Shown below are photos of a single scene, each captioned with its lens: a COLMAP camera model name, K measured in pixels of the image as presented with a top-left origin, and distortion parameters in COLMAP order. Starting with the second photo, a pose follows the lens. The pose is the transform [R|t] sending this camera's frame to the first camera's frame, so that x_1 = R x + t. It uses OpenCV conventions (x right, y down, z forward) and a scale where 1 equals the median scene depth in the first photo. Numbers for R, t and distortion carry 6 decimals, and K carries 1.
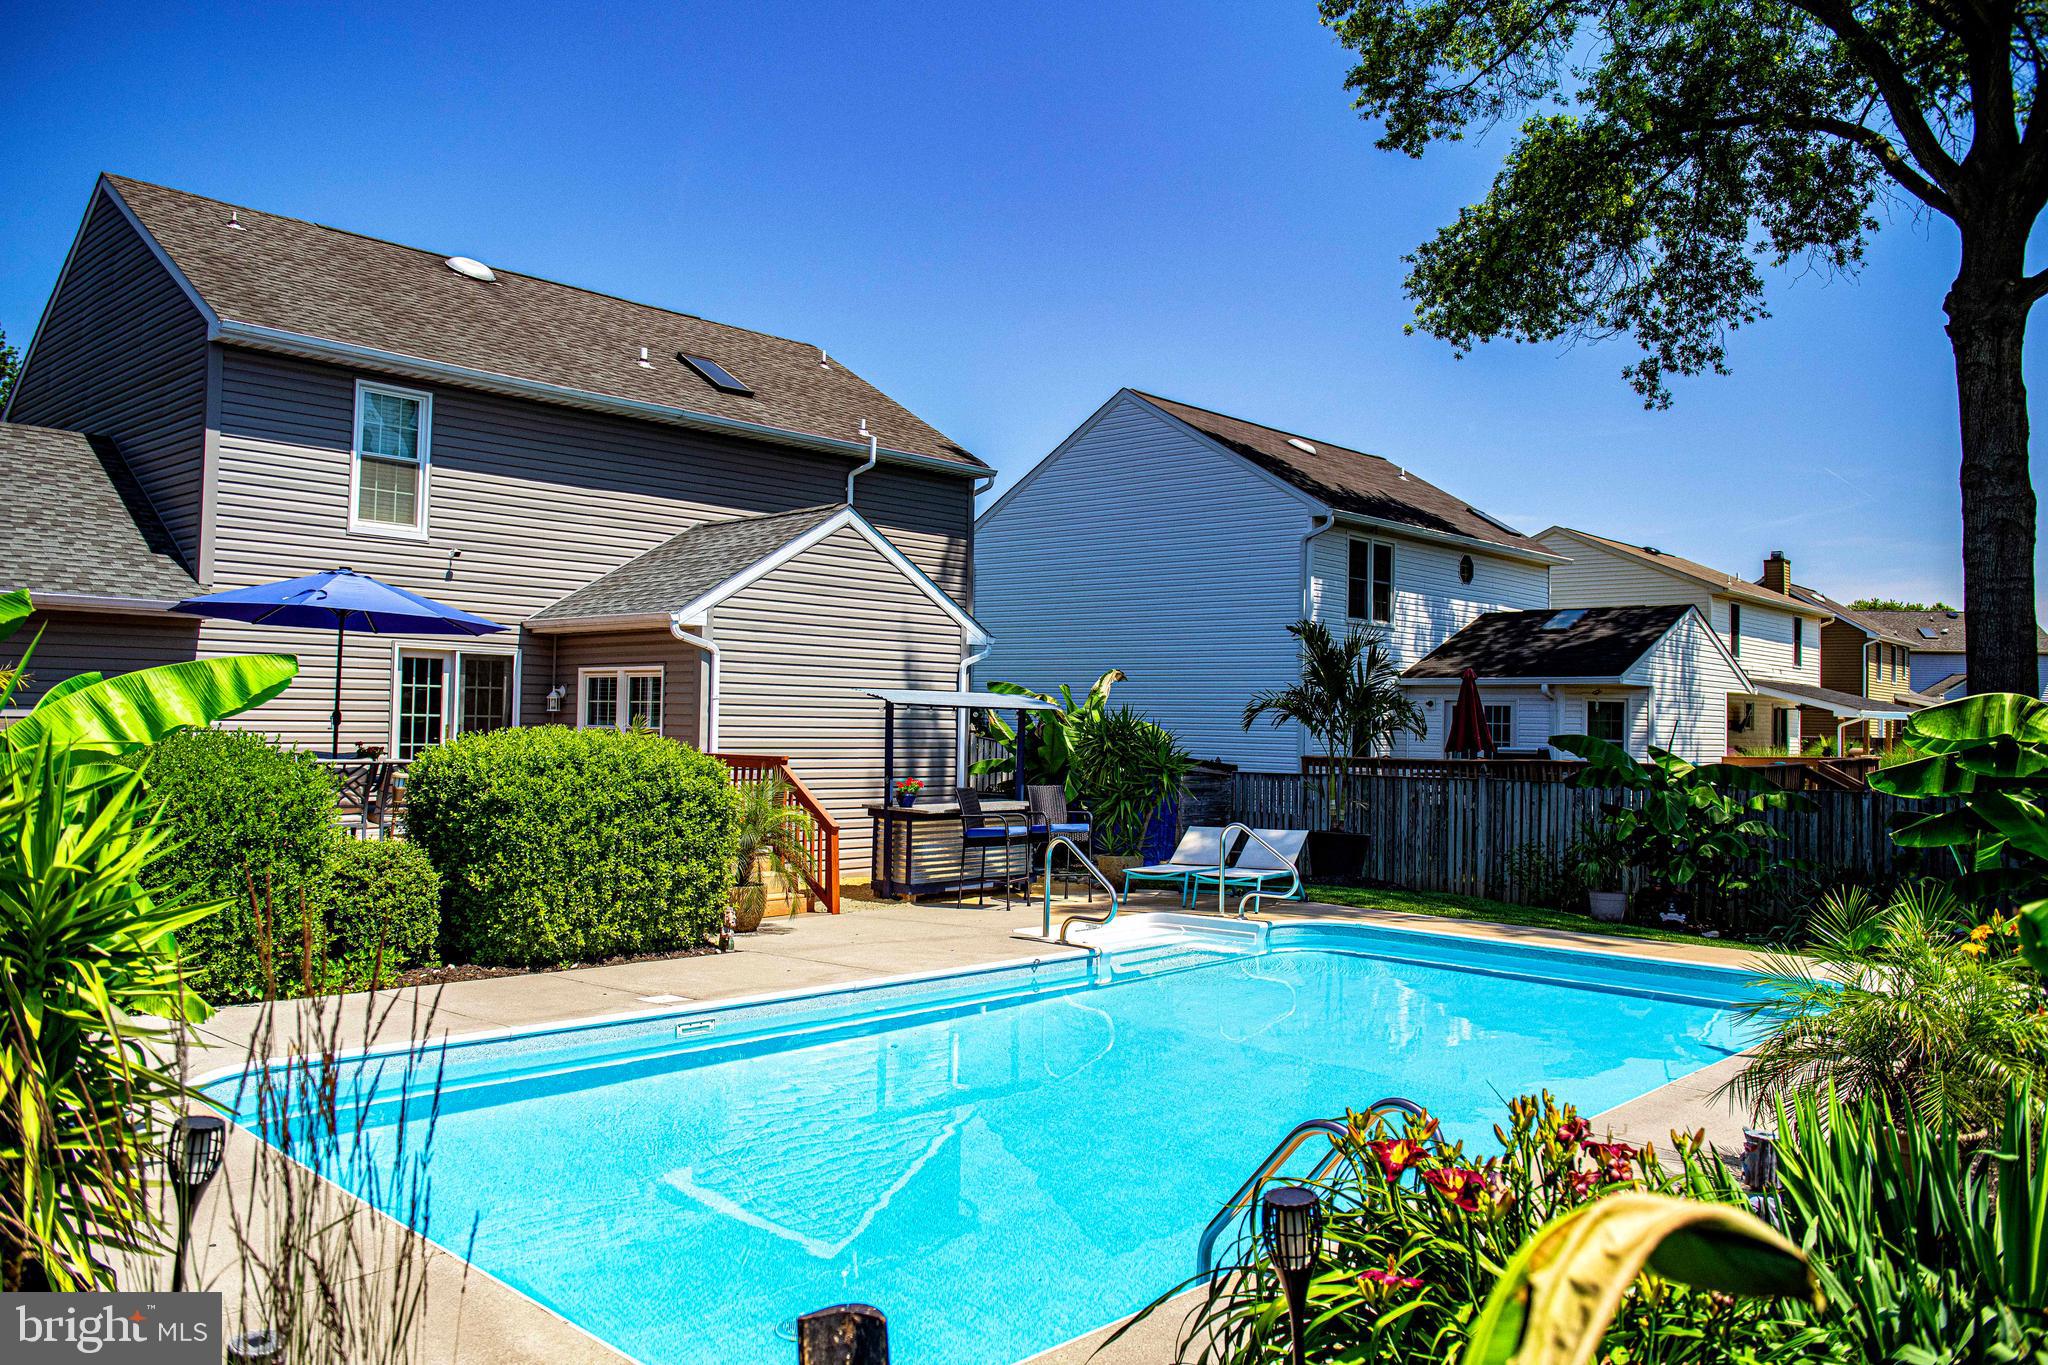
lens RADIAL K [[1527.6, 0, 1020.5], [0, 1527.6, 682.6], [0, 0, 1]] dist [-0.050390, -0.003885]
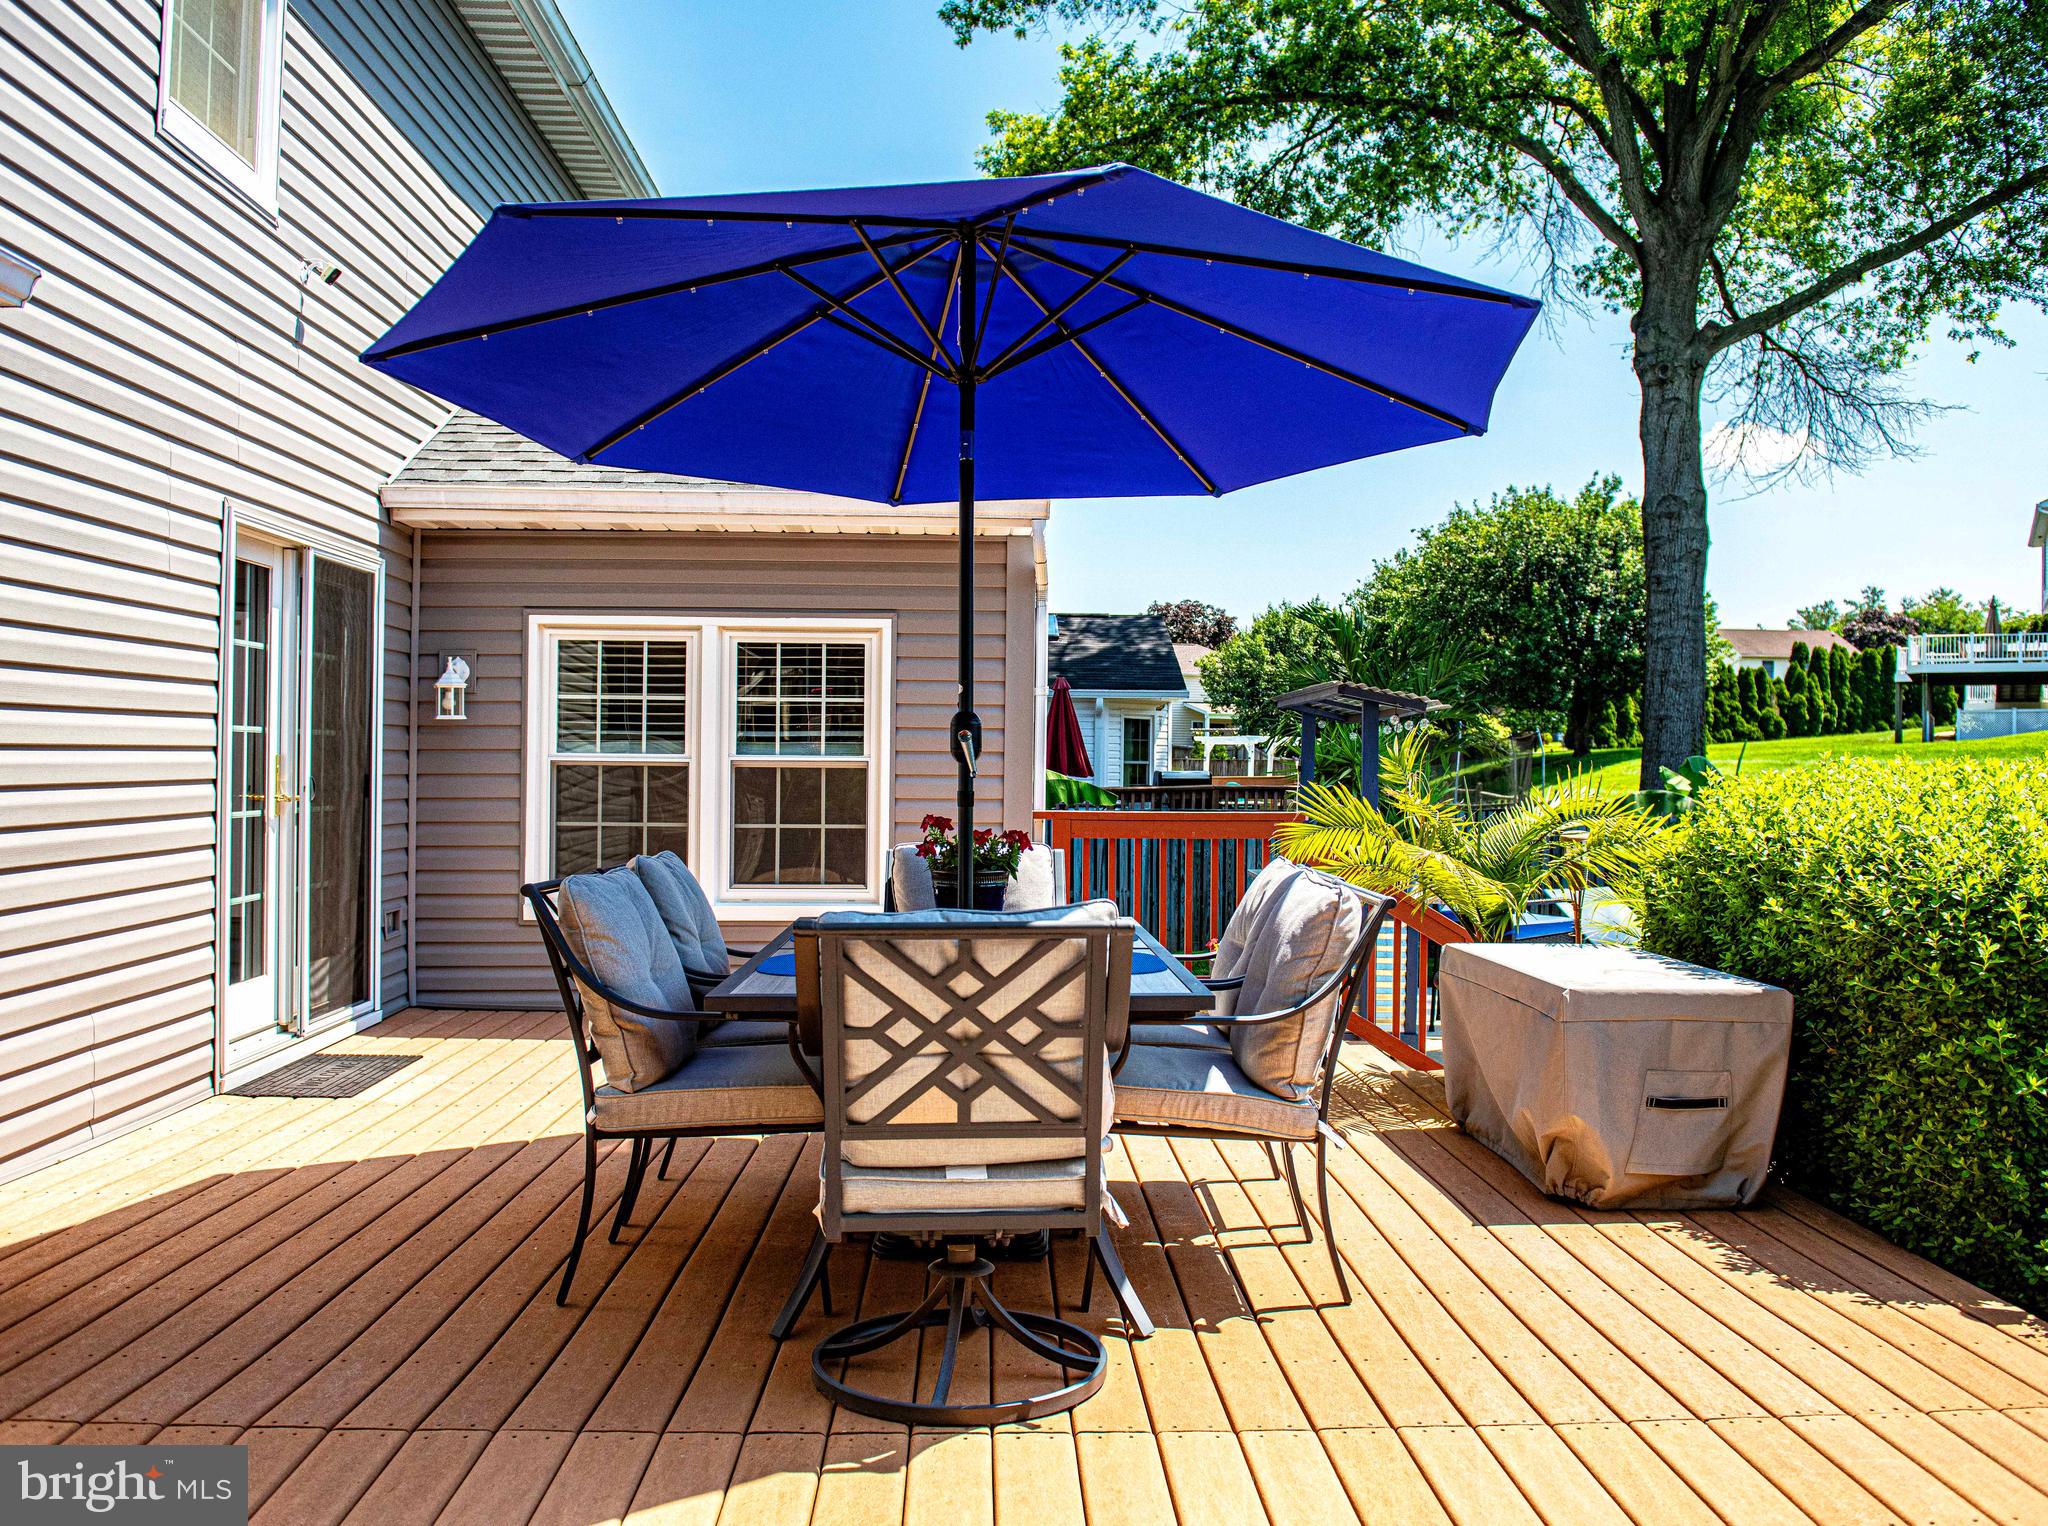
lens RADIAL K [[1588.1, 0, 1039.3], [0, 1588.1, 761.2], [0, 0, 1]] dist [-0.051014, -0.005418]
pose [[0.688451, -0.011808, 0.725186, -0.513844], [-0.014306, 0.999452, 0.029856, 0.015298], [-0.725141, -0.030929, 0.687905, 0.610435]]
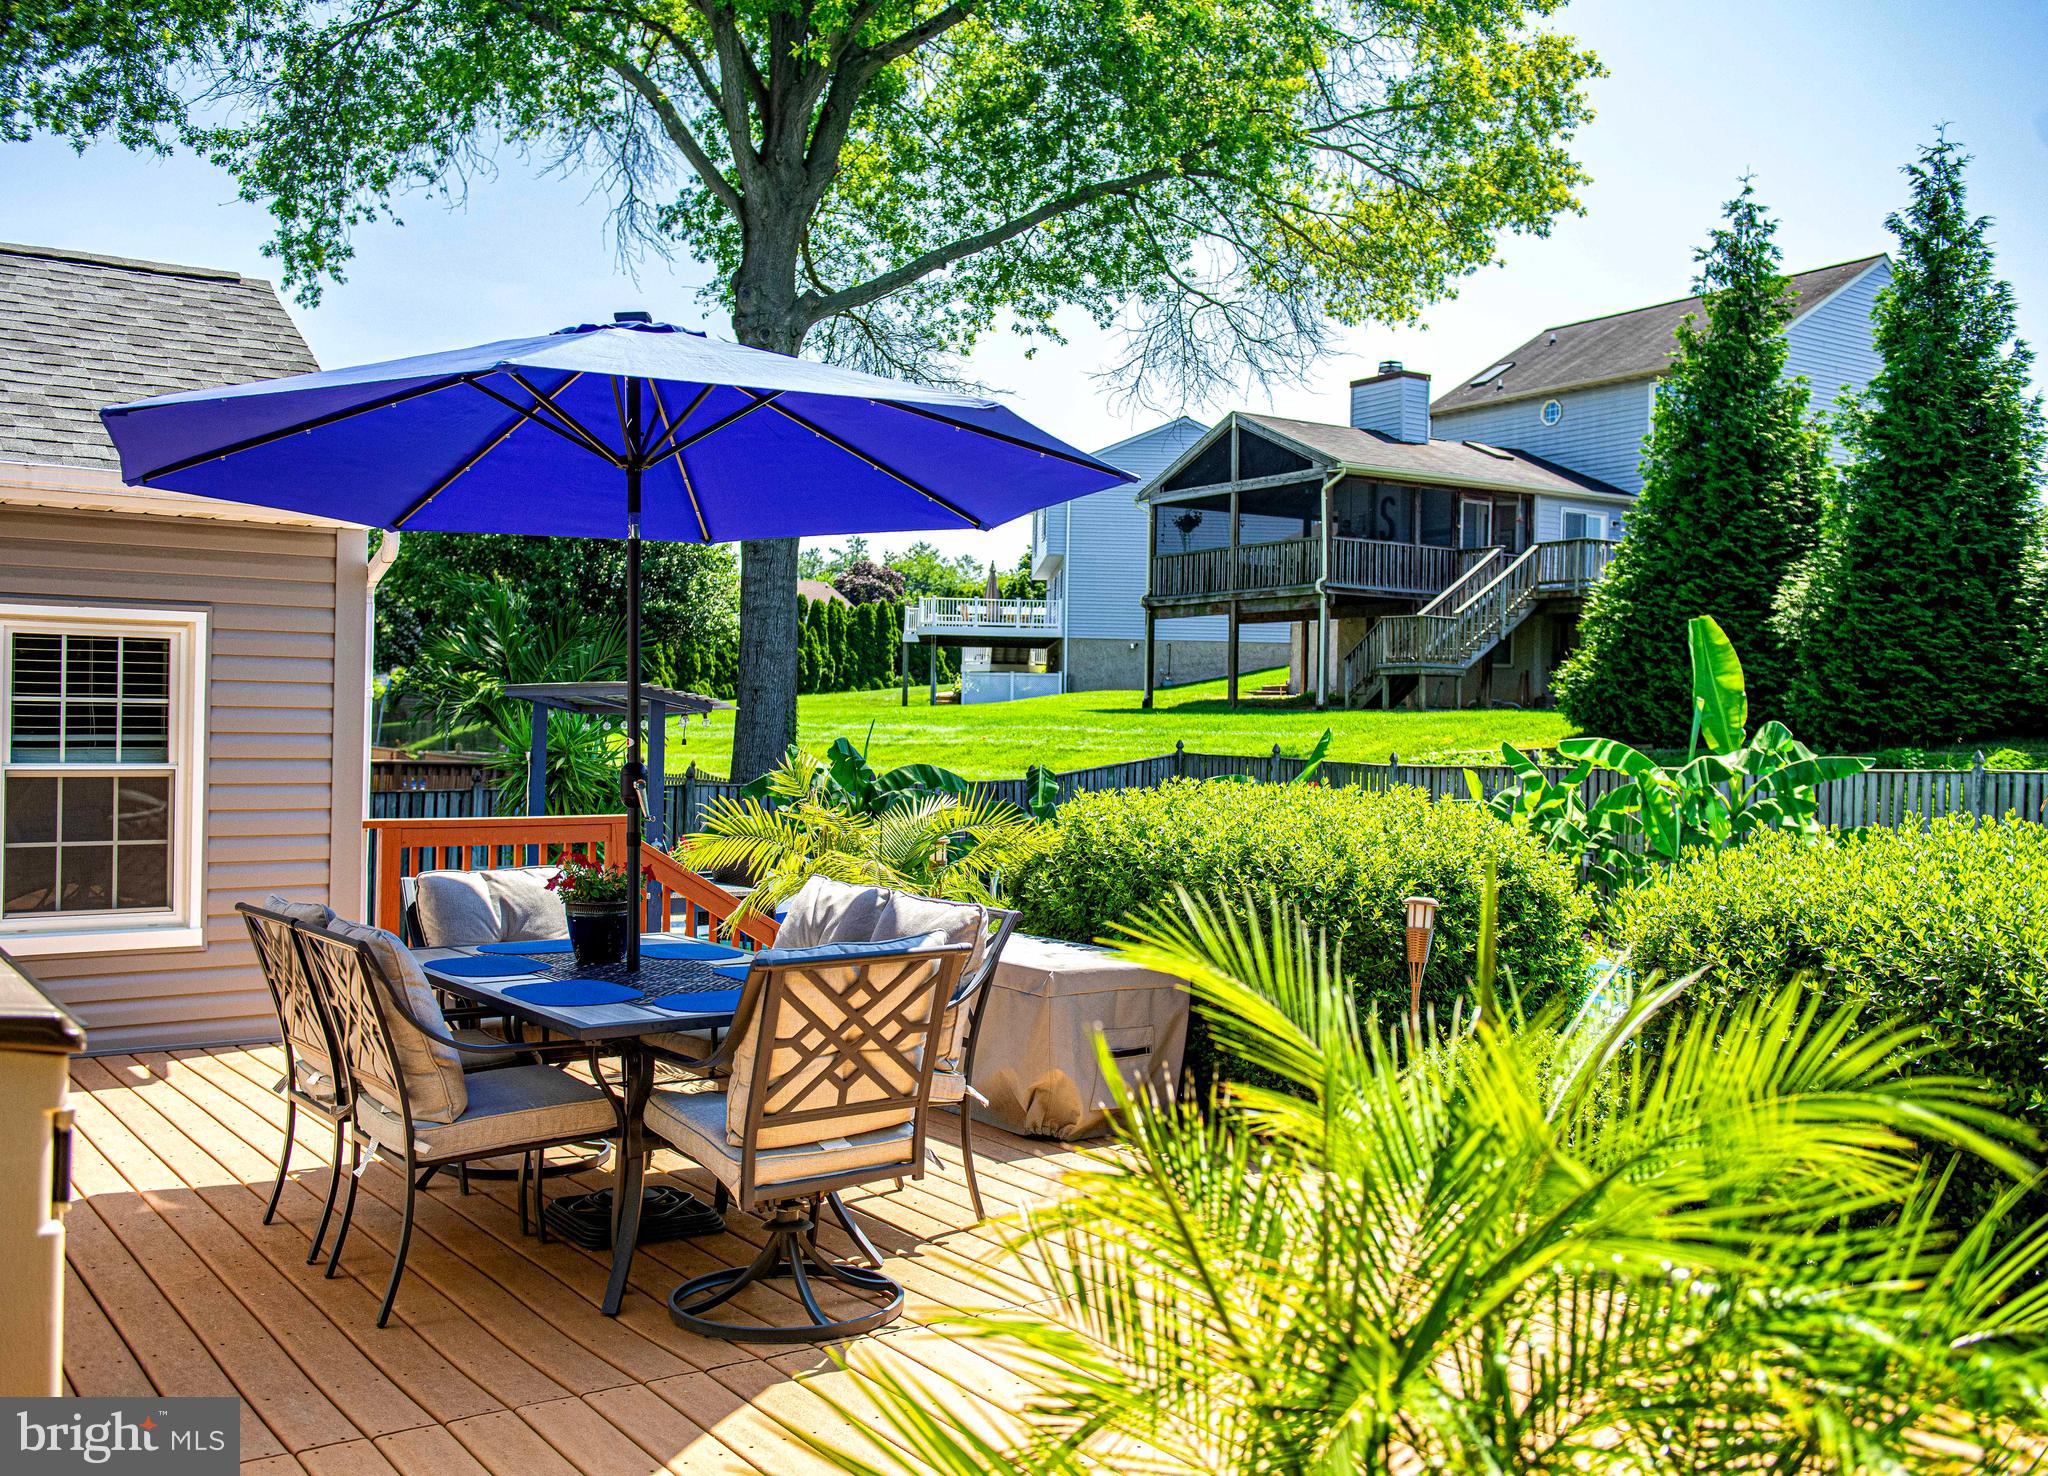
lens RADIAL K [[1829.3, 0, 1016.4], [0, 1829.3, 739.9], [0, 0, 1]] dist [-0.029840, 0.025616]
pose [[0.177246, -0.022720, 0.983904, -0.674909], [-0.037699, 0.998843, 0.029856, -0.004333], [-0.983444, -0.042384, 0.176184, 0.678281]]
